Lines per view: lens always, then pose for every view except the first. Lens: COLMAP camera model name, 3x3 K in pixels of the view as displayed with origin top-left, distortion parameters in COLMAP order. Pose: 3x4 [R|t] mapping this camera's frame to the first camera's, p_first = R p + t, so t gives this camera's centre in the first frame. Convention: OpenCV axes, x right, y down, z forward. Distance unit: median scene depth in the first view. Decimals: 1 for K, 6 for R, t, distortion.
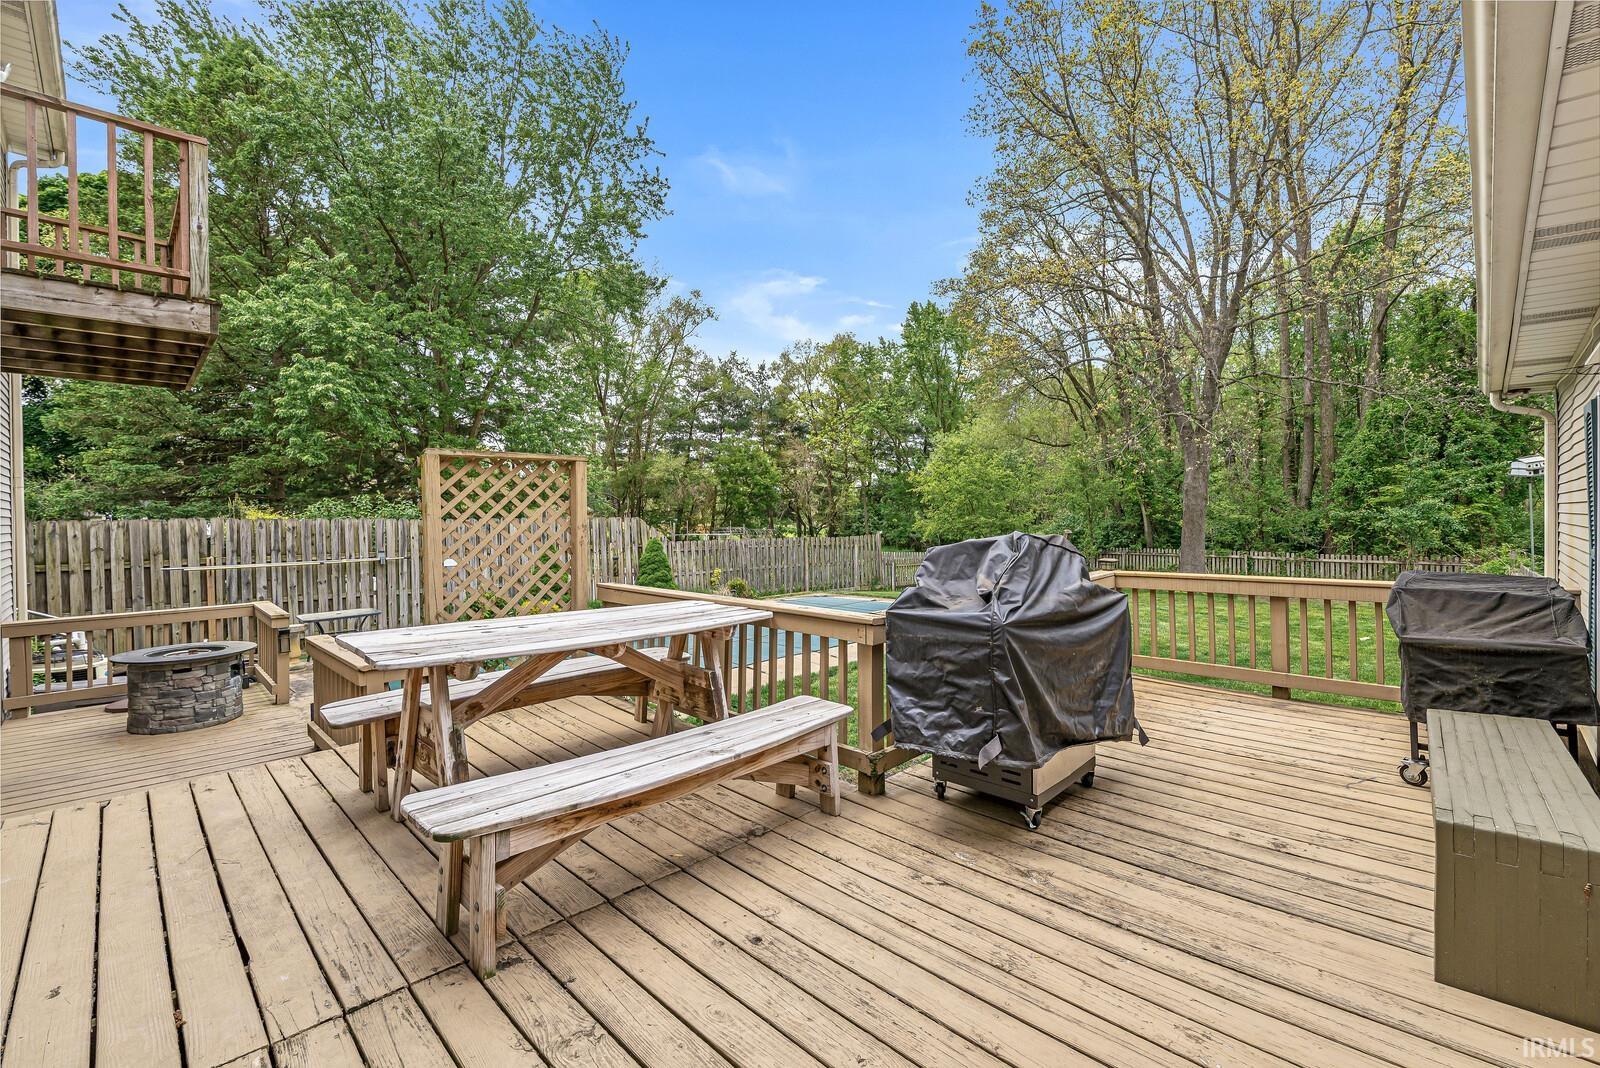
lens RADIAL K [[689.8, 0, 794.7], [0, 689.8, 518.8], [0, 0, 1]] dist [0.000459, 0.000106]
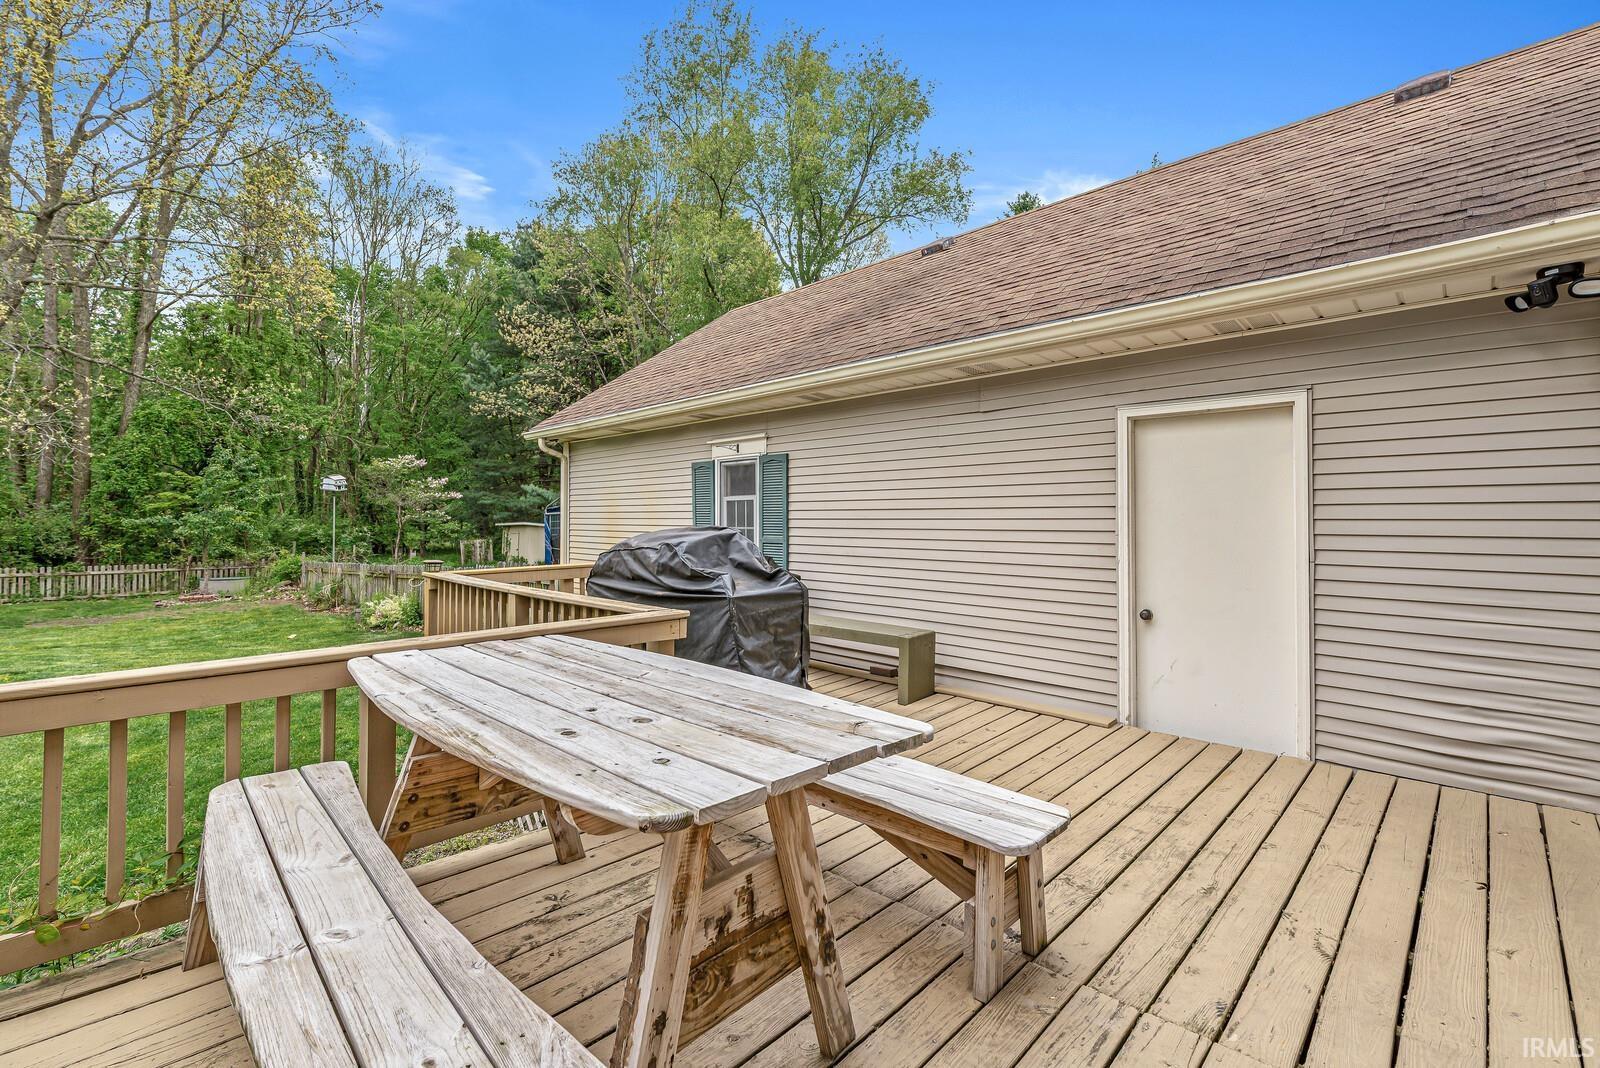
lens RADIAL K [[689.8, 0, 794.7], [0, 689.8, 518.8], [0, 0, 1]] dist [0.000459, 0.000106]
pose [[-0.001821, 0.008034, 0.999966, -0.114227], [0.003778, 0.999961, -0.008027, 0.001700], [-0.999991, 0.003763, -0.001852, 0.104357]]
